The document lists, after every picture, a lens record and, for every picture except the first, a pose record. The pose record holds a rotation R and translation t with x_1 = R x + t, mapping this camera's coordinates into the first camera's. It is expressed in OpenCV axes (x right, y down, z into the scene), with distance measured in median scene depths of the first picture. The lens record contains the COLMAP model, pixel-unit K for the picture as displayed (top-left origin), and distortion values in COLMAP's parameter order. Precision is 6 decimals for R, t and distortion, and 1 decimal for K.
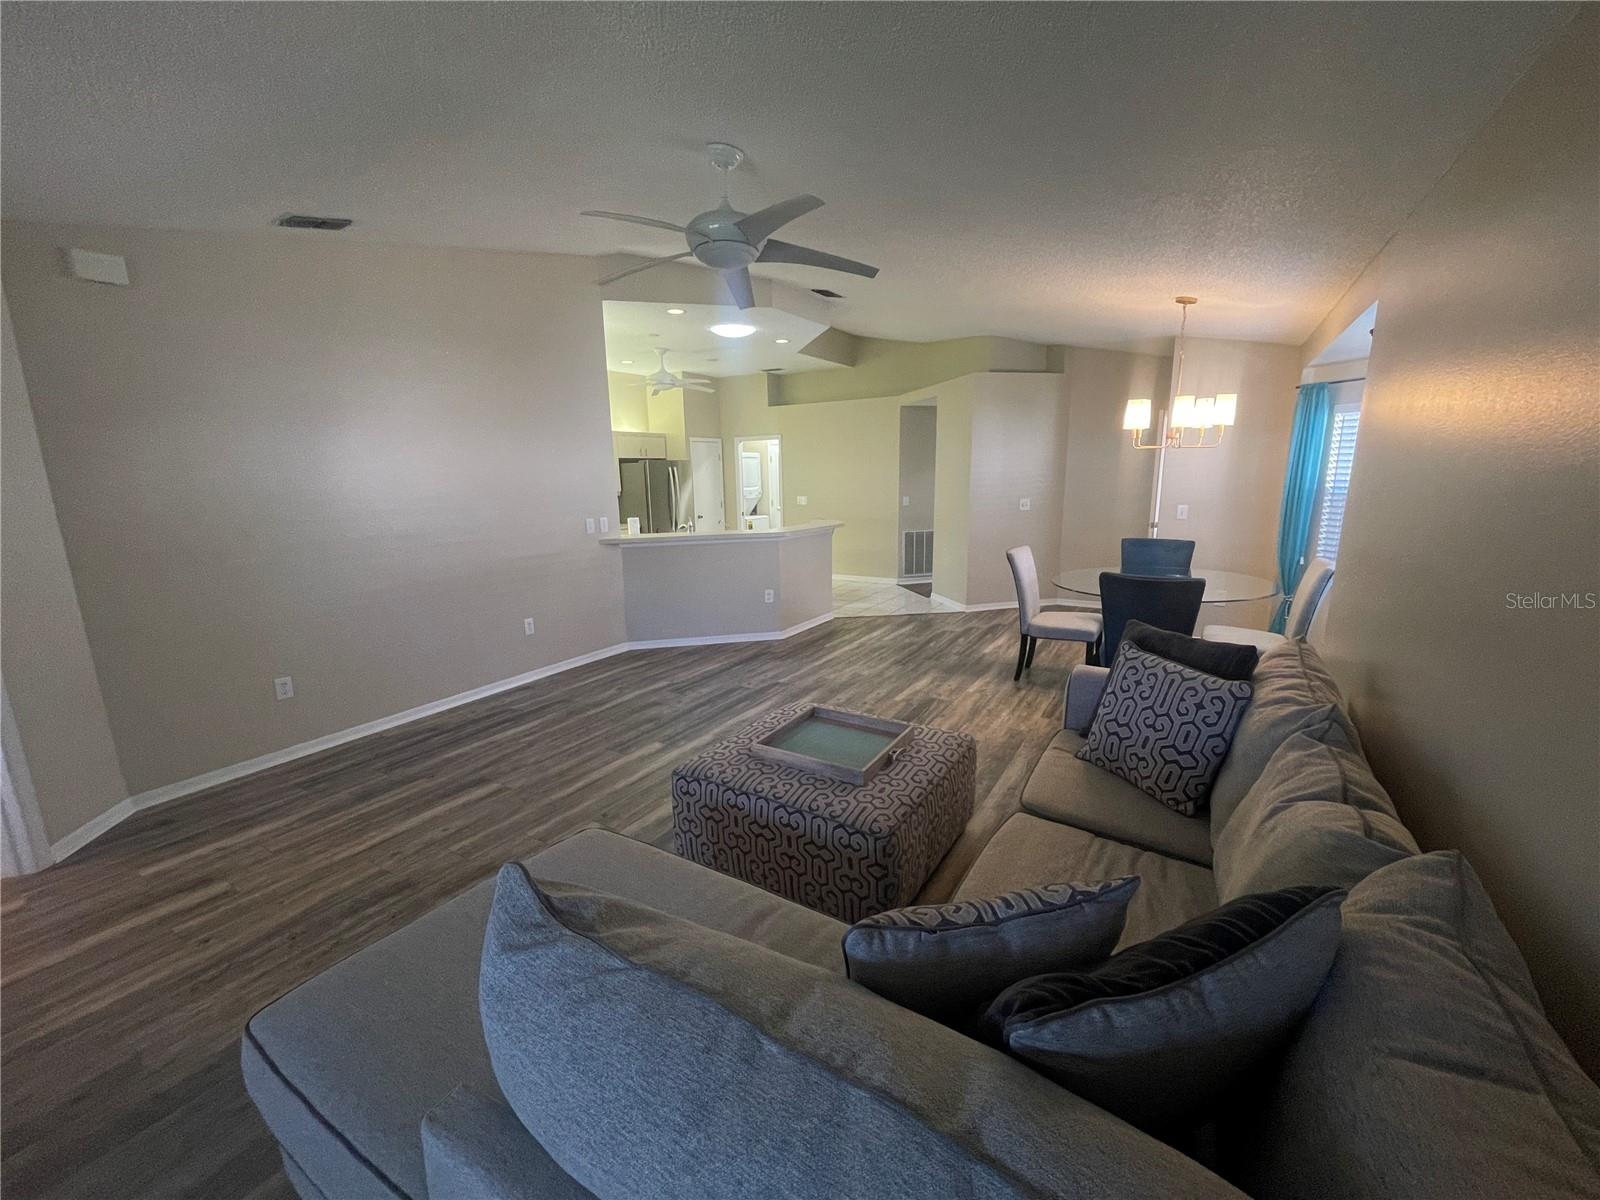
lens RADIAL K [[637.3, 0, 795.9], [0, 637.3, 600.3], [0, 0, 1]] dist [-0.002460, -0.000498]
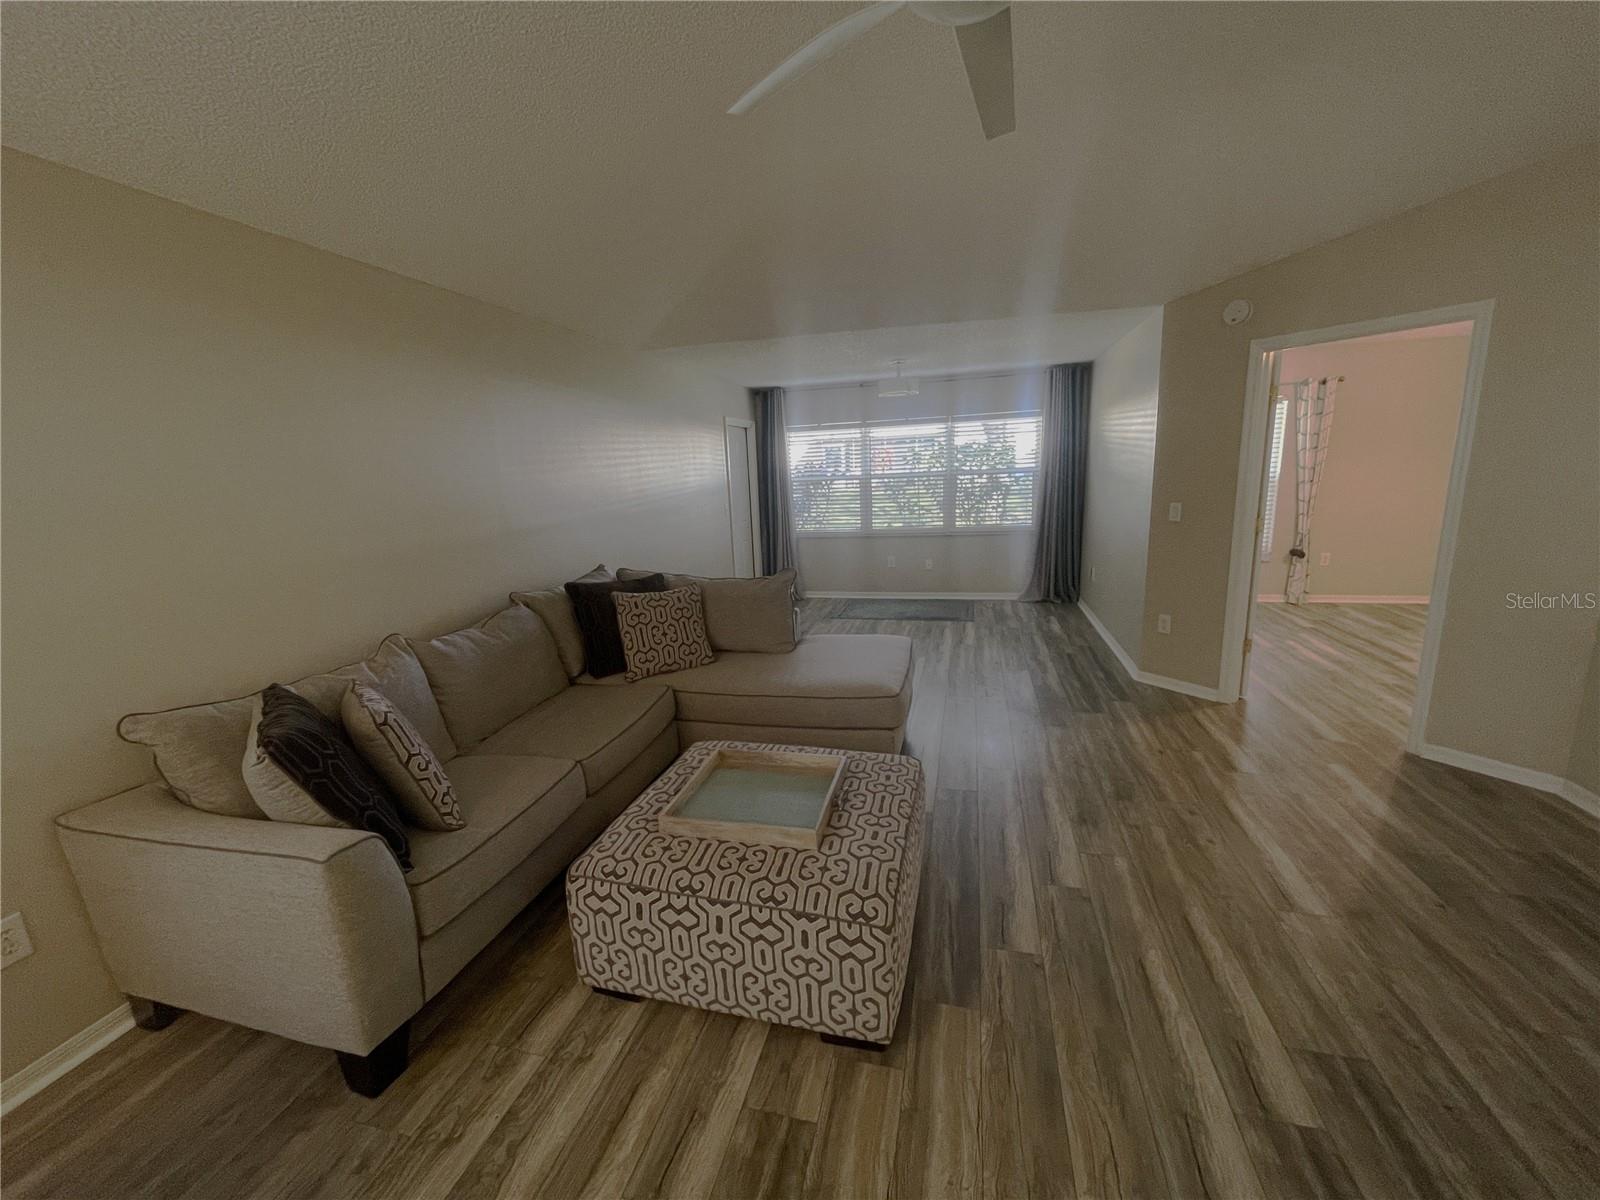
lens RADIAL K [[637.3, 0, 800.1], [0, 637.3, 599.3], [0, 0, 1]] dist [-0.002460, -0.000498]
pose [[-0.953592, 0.119654, -0.276308, 0.112354], [0.003841, 0.922411, 0.386191, -0.170201], [0.301079, 0.367207, -0.880063, 0.879607]]
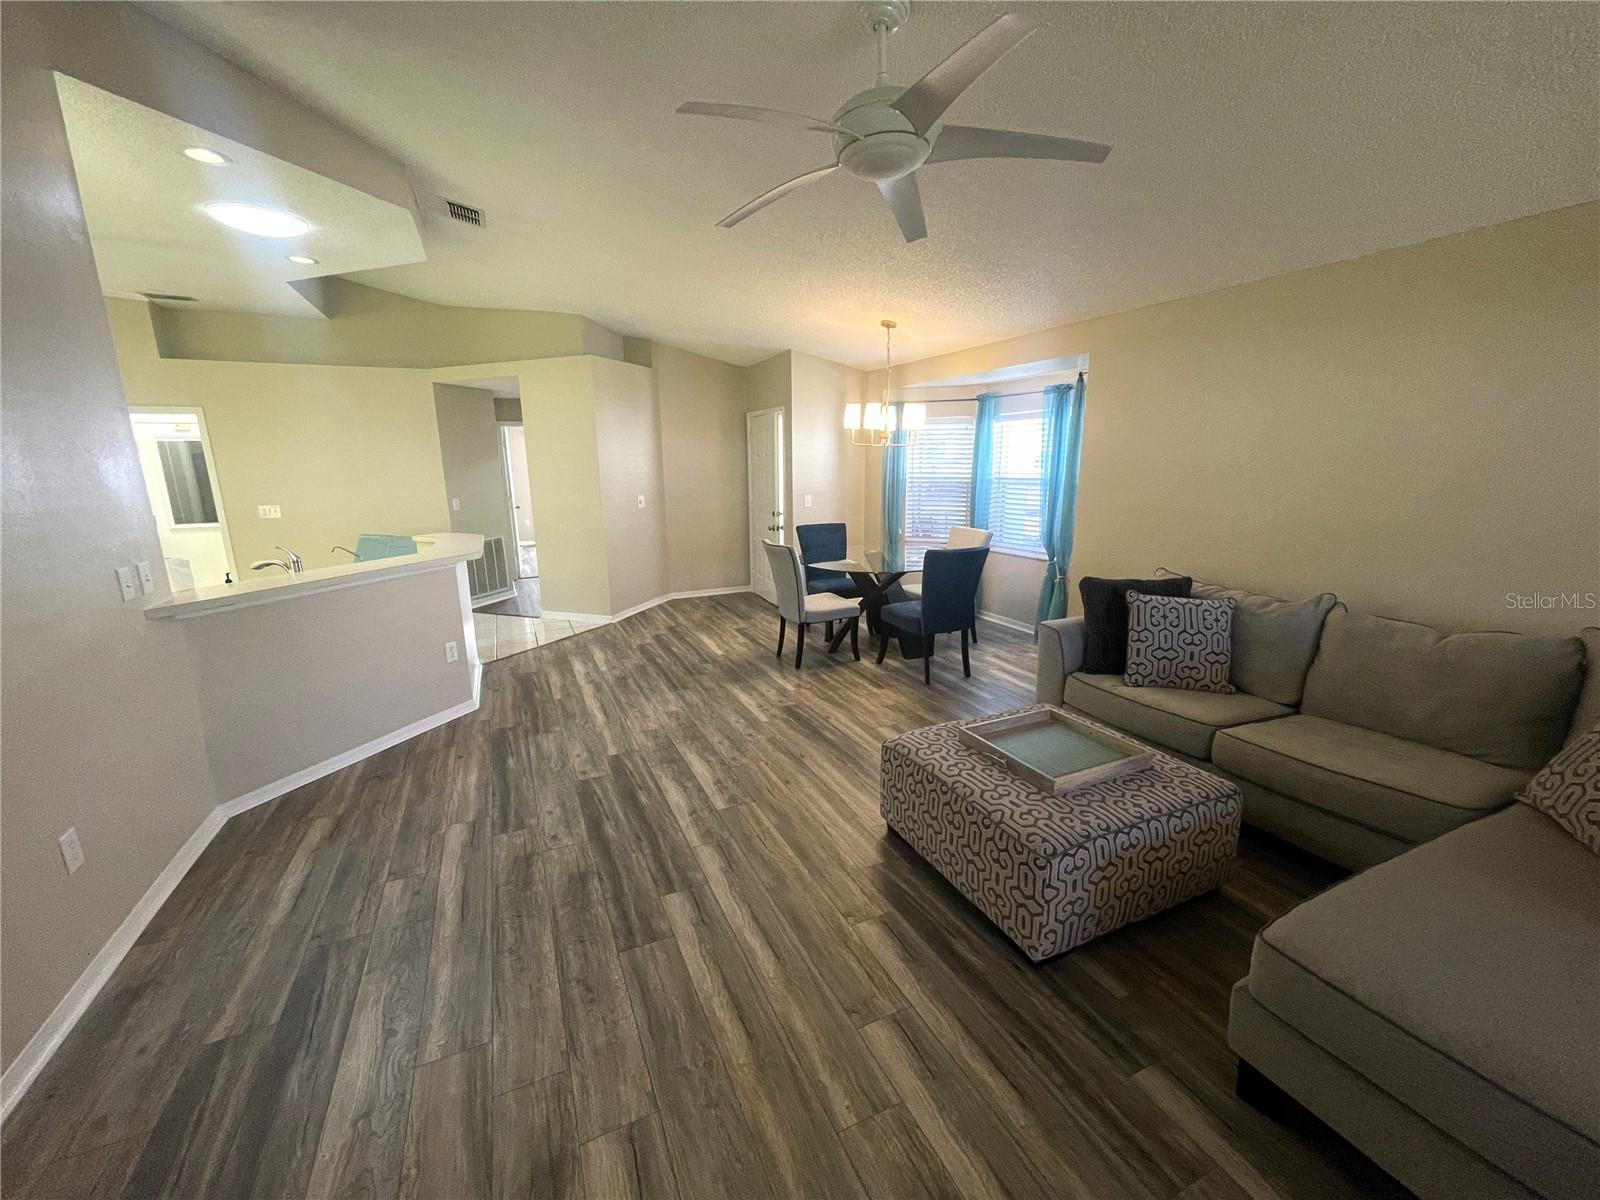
lens RADIAL K [[637.3, 0, 787.6], [0, 637.3, 603.9], [0, 0, 1]] dist [-0.002460, -0.000498]
pose [[0.555693, -0.171861, 0.813430, -0.476114], [0.166577, 0.981577, 0.093590, -0.075075], [-0.814529, 0.083491, 0.574084, 0.407716]]
